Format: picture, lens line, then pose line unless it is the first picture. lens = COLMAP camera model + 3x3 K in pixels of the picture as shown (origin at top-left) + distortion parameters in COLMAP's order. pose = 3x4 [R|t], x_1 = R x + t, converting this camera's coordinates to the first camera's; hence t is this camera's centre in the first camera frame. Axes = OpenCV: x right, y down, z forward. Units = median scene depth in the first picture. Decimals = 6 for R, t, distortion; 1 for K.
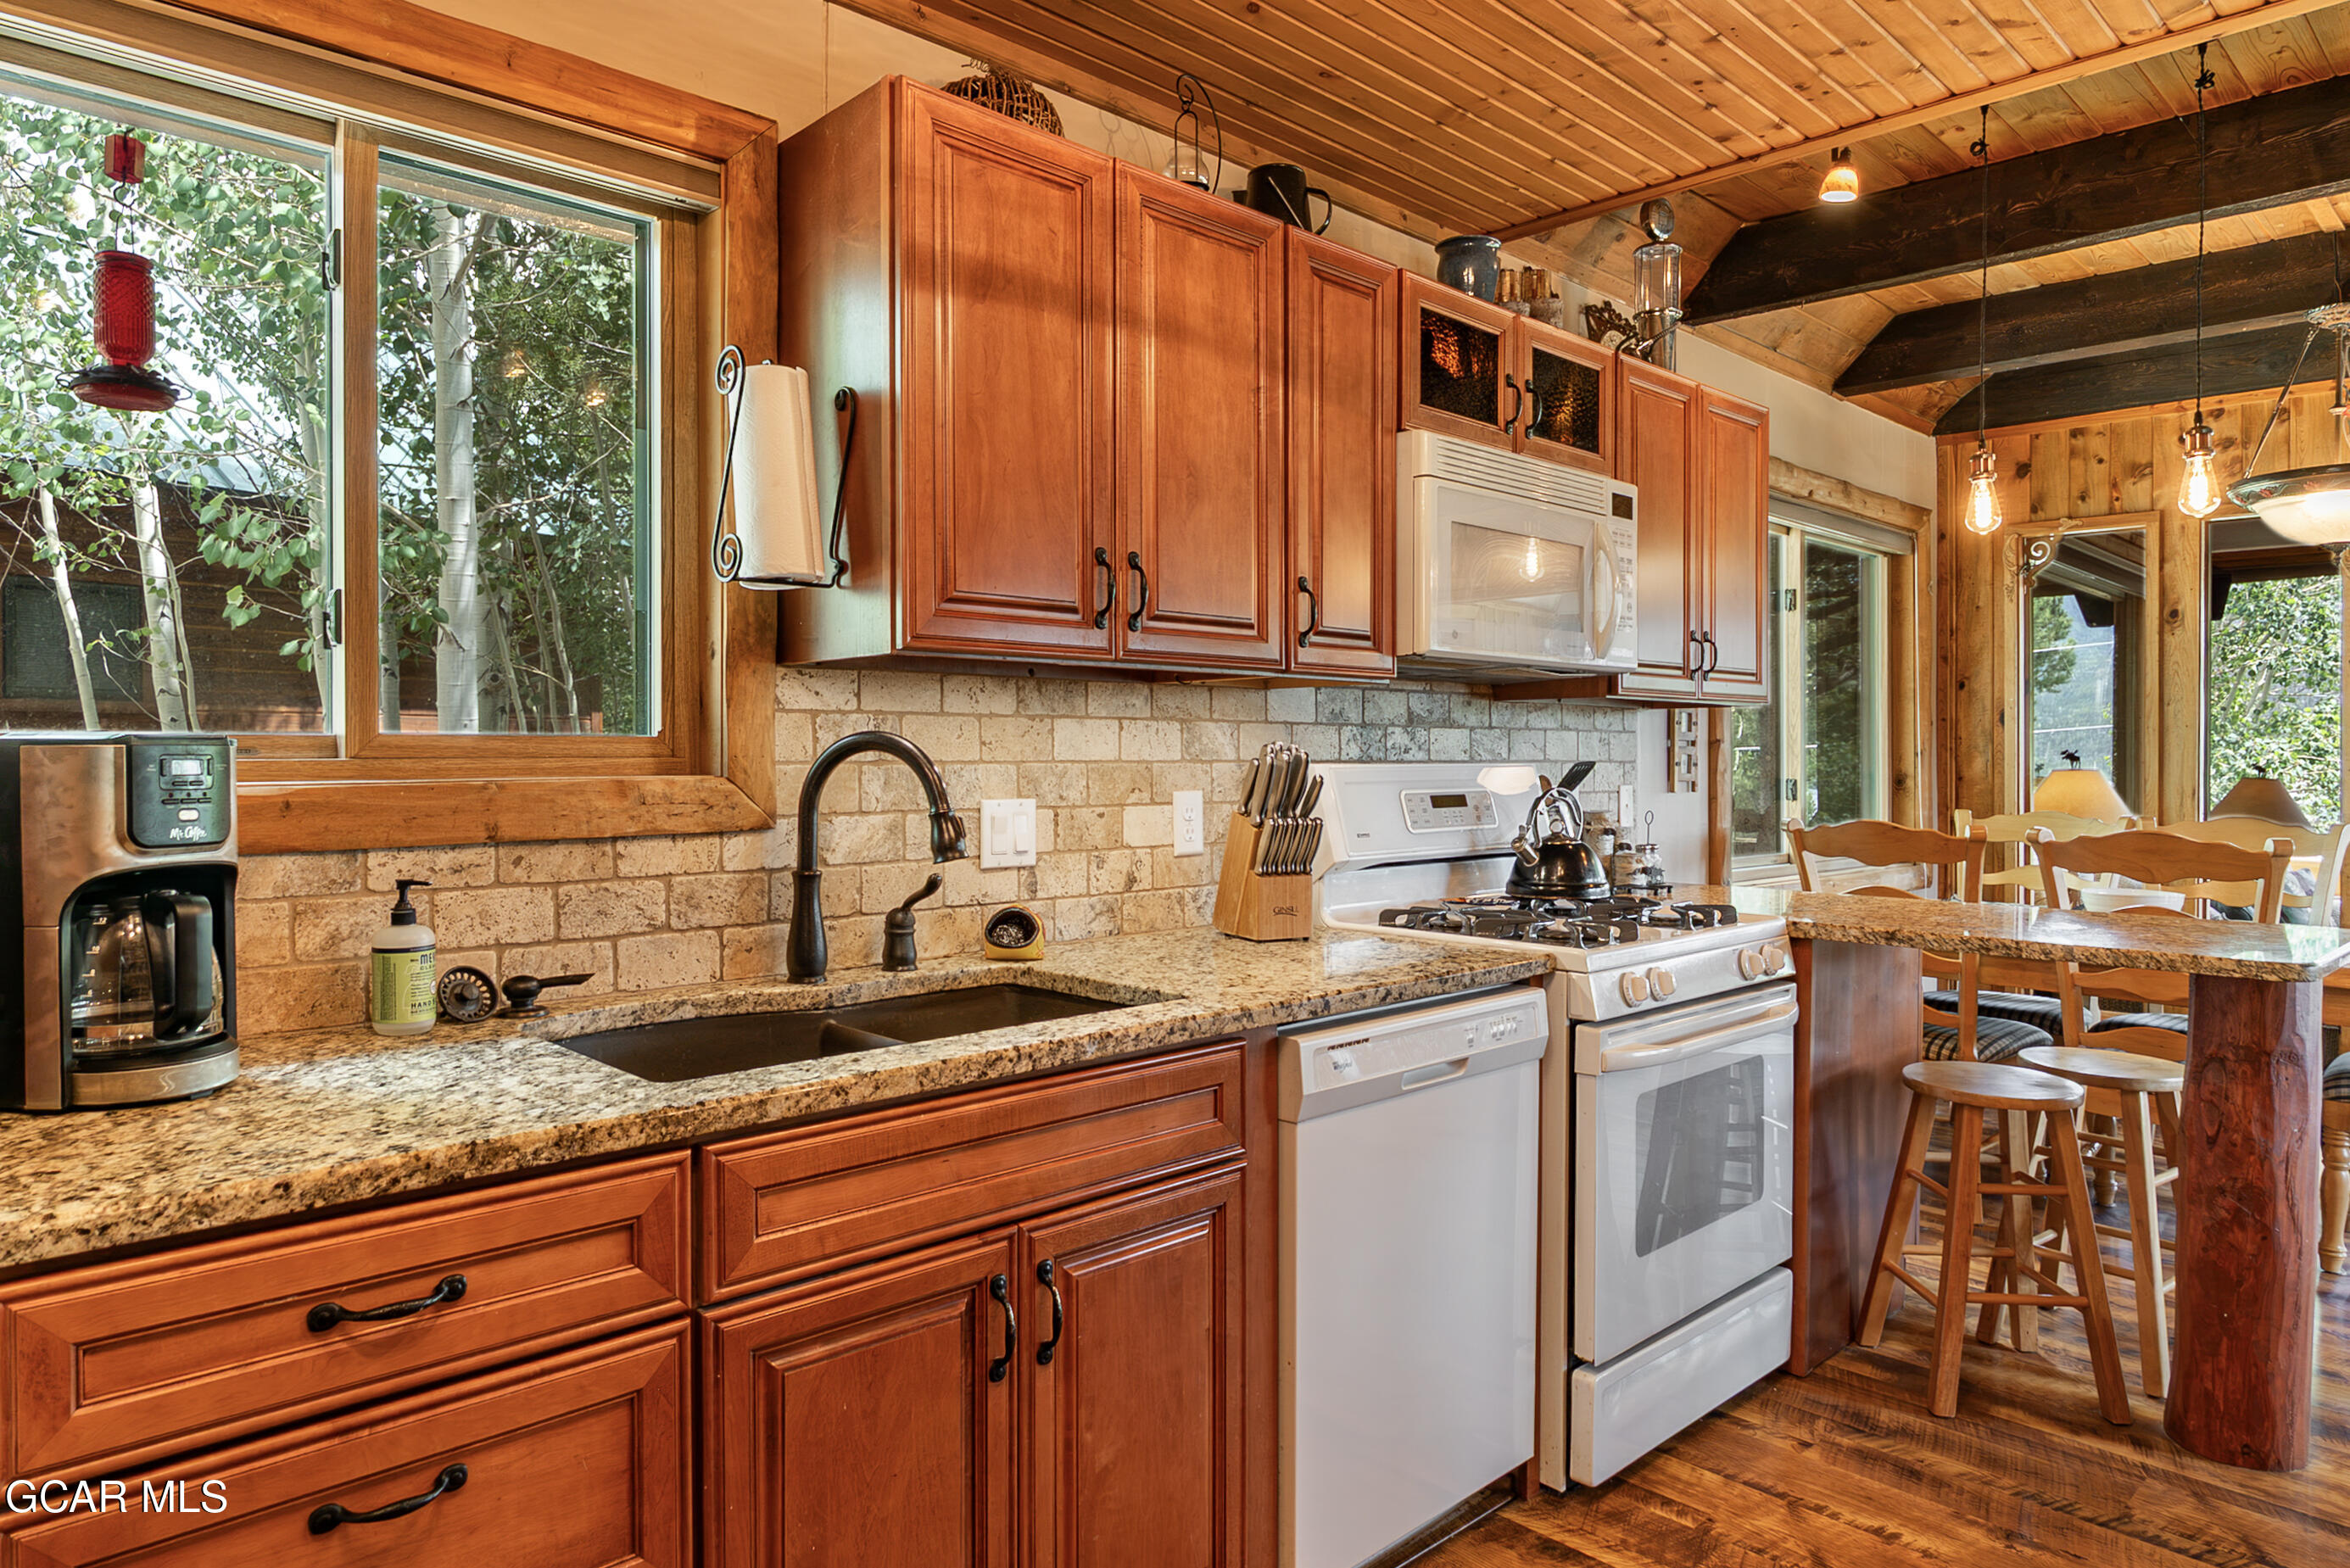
lens RADIAL K [[1417.9, 0, 855.8], [0, 1417.9, 771.3], [0, 0, 1]] dist [-0.007840, 0.002412]
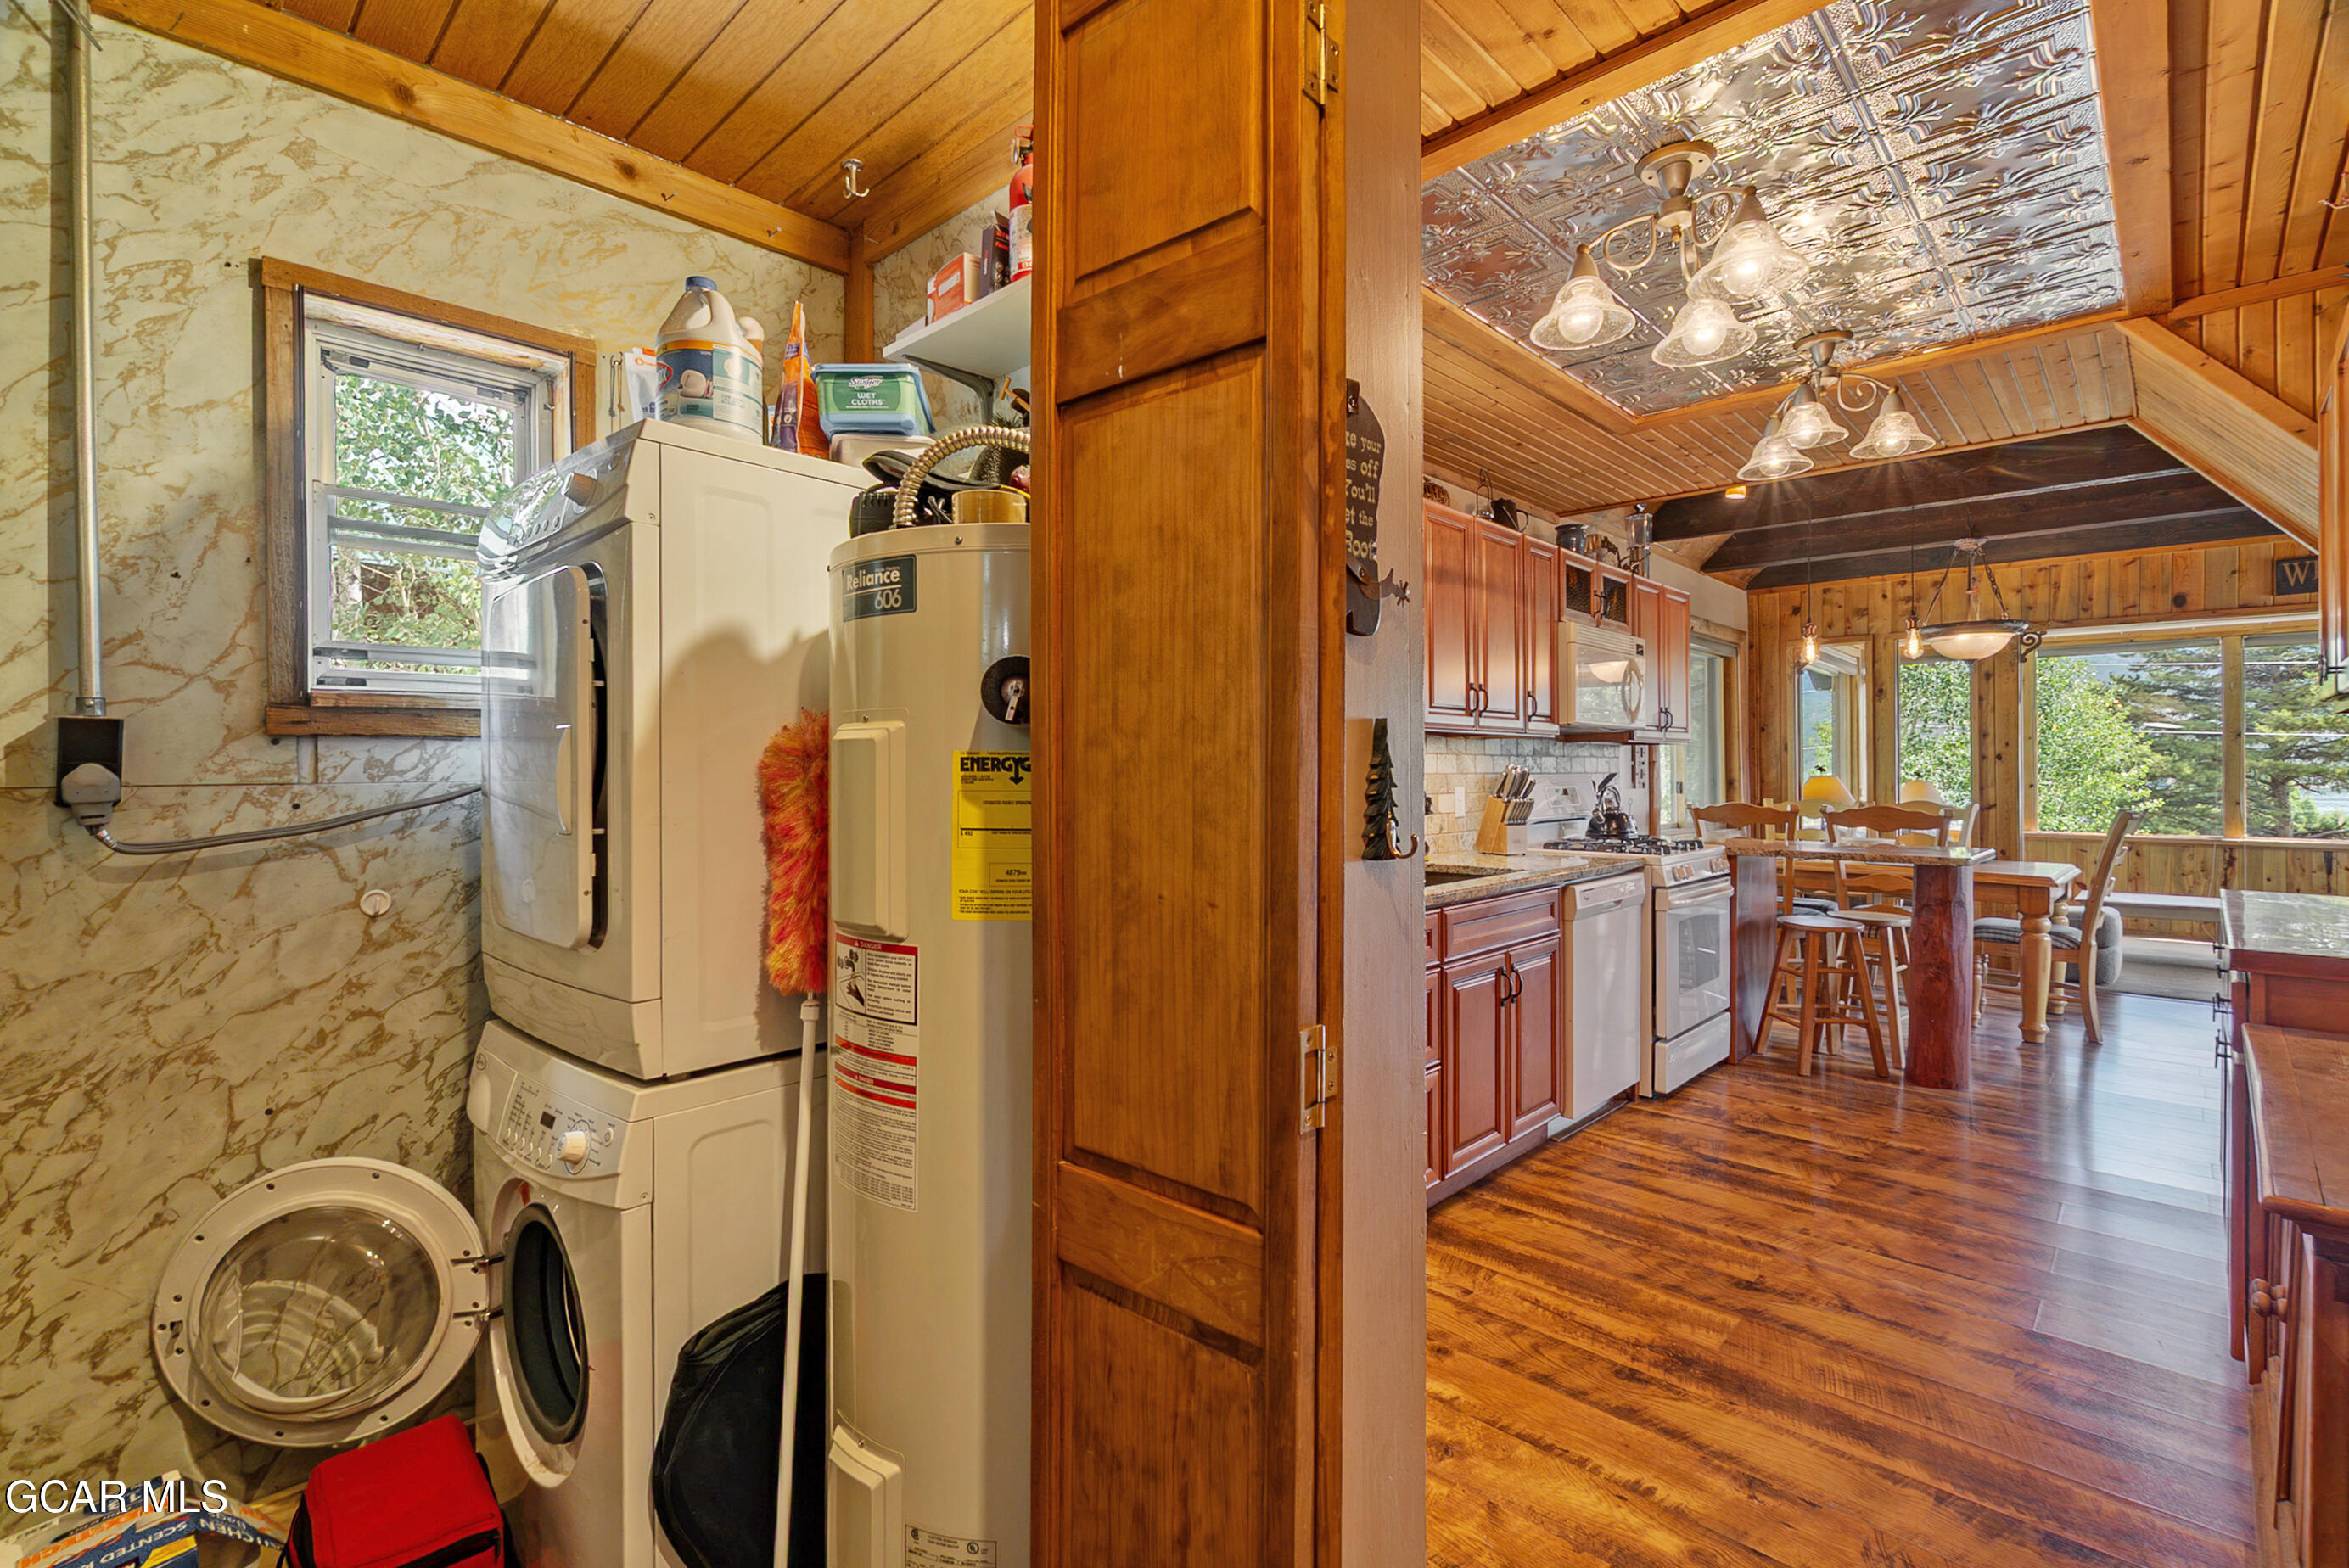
lens RADIAL K [[1046.9, 0, 930.6], [0, 1046.9, 774.6], [0, 0, 1]] dist [-0.000775, 0.000200]
pose [[0.999266, -0.005039, 0.037974, -0.675726], [0.005354, 0.999952, -0.008214, 0.003486], [-0.037931, 0.008411, 0.999245, -0.598749]]
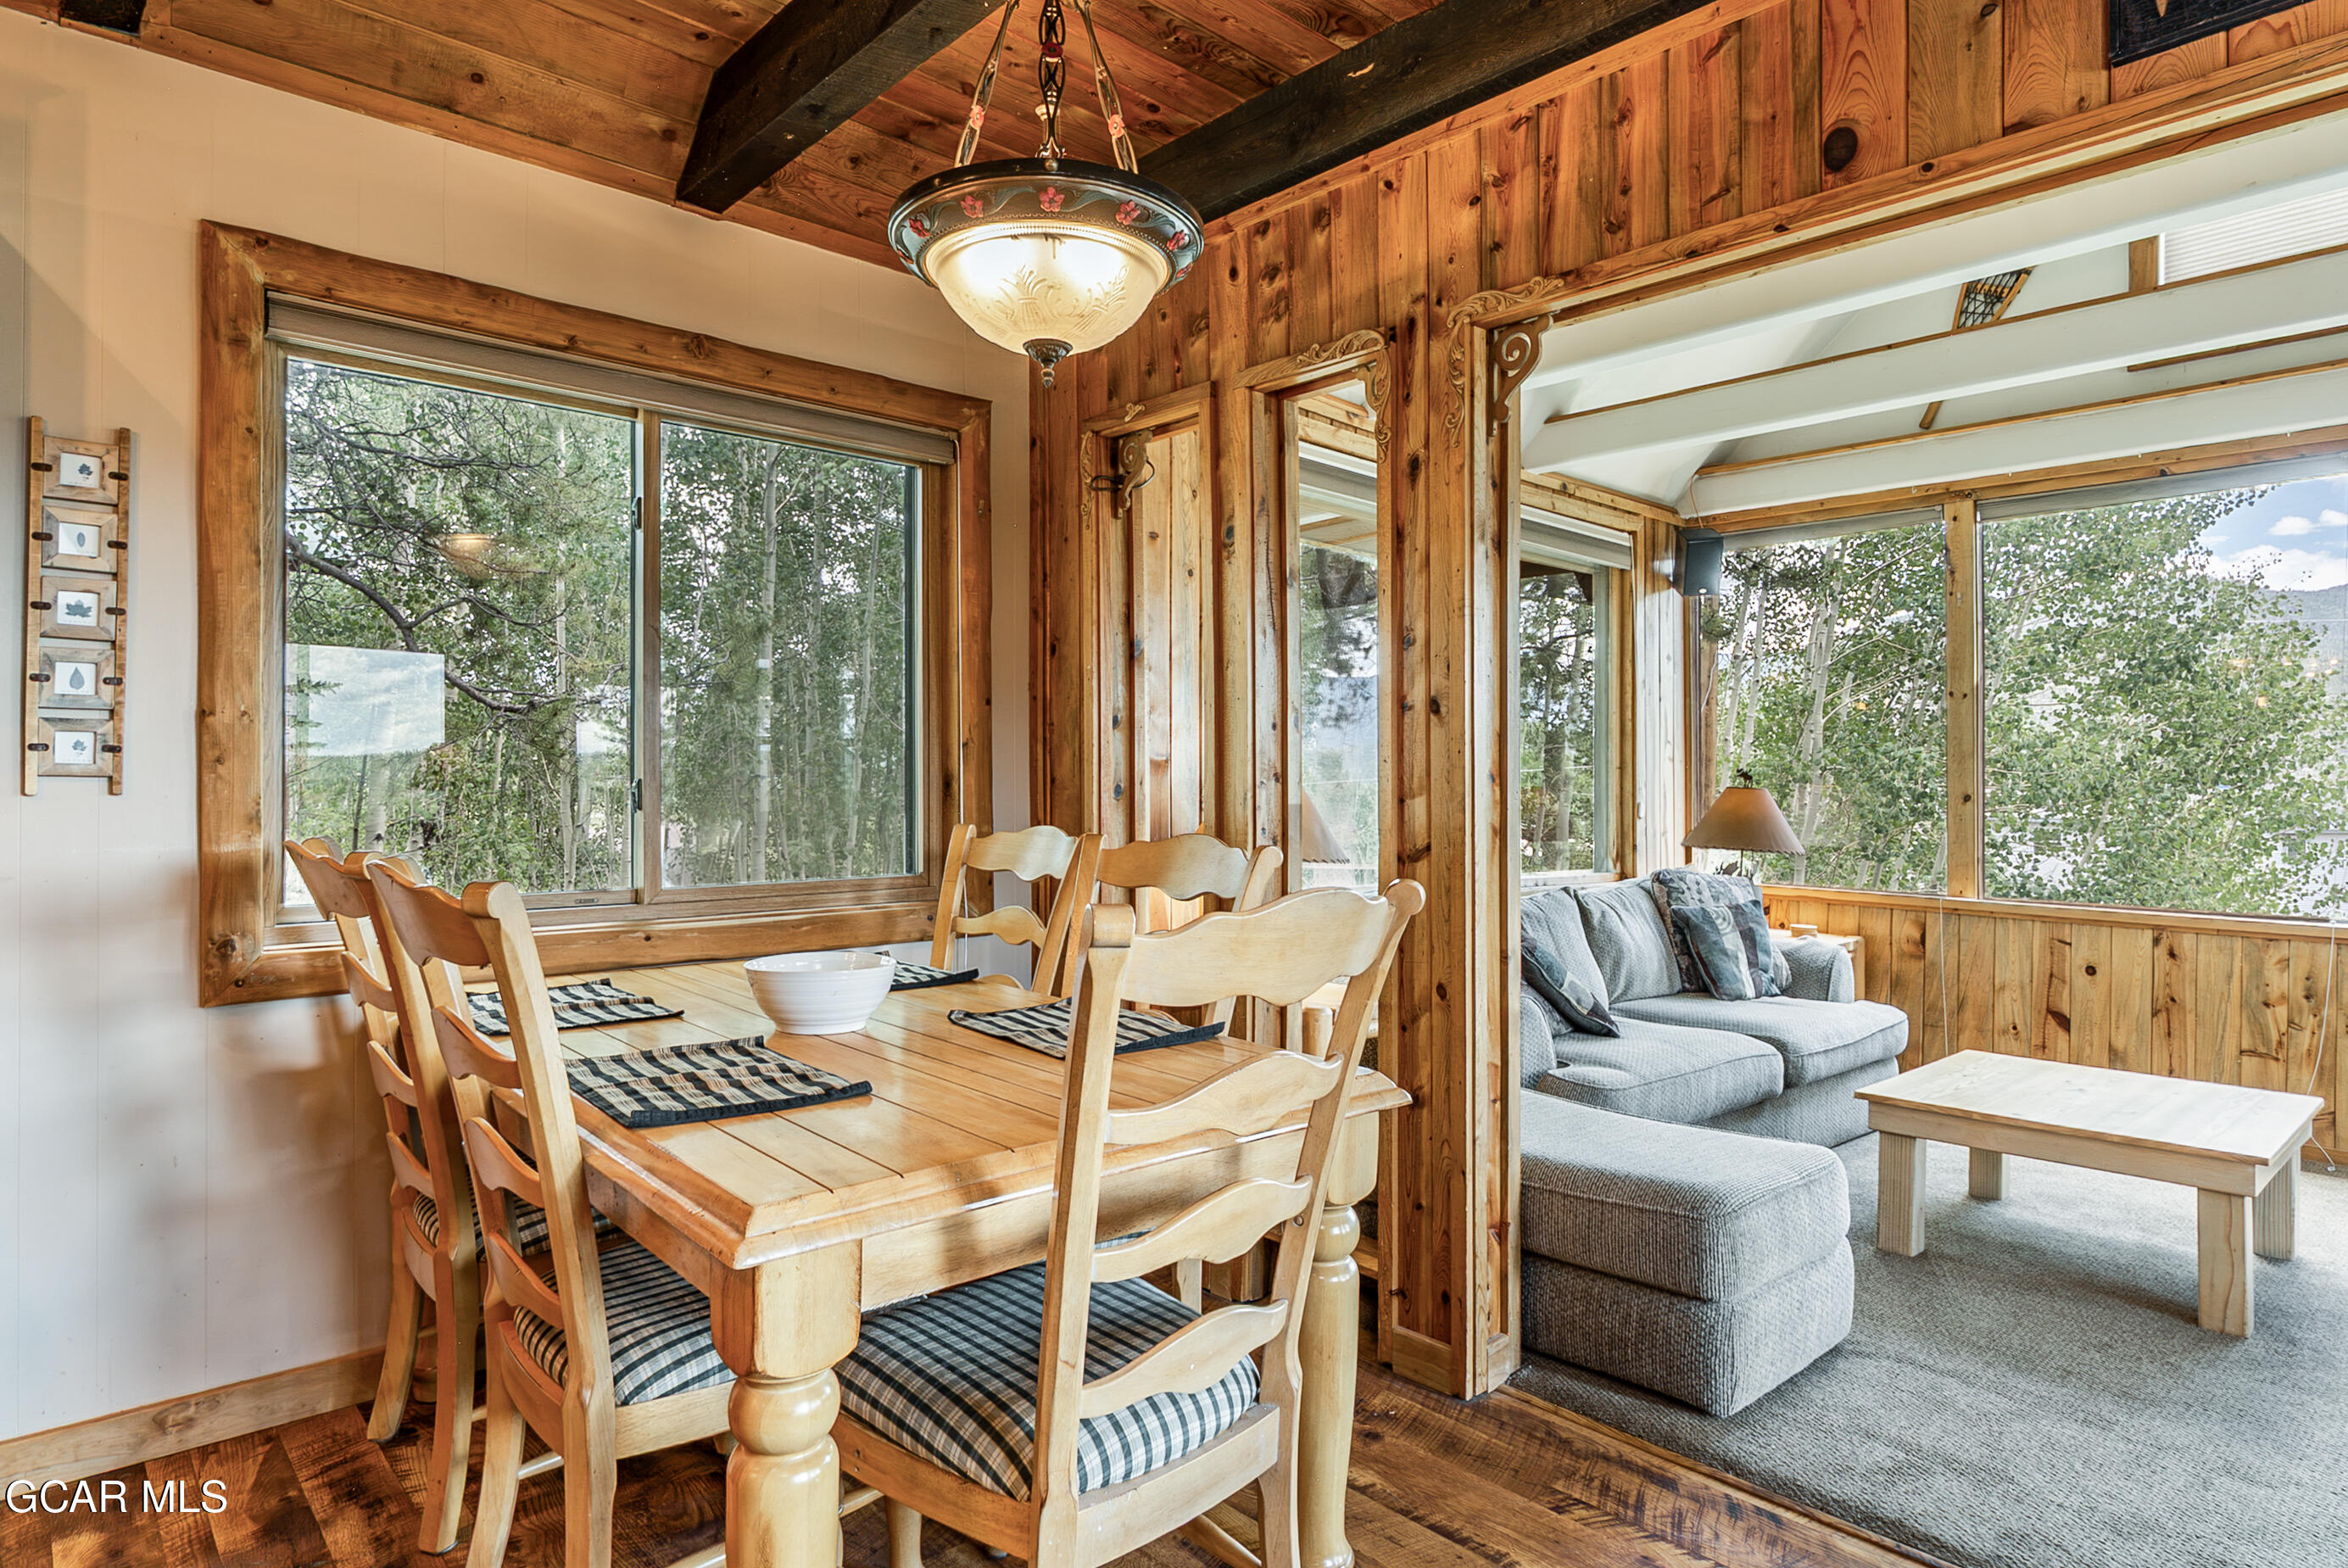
lens RADIAL K [[1290.4, 0, 930.2], [0, 1290.4, 786.1], [0, 0, 1]] dist [-0.018852, 0.005622]
pose [[0.999890, -0.000942, -0.014821, 1.523927], [0.000812, 0.999961, -0.008790, 0.026401], [0.014828, 0.008777, 0.999852, 0.736254]]
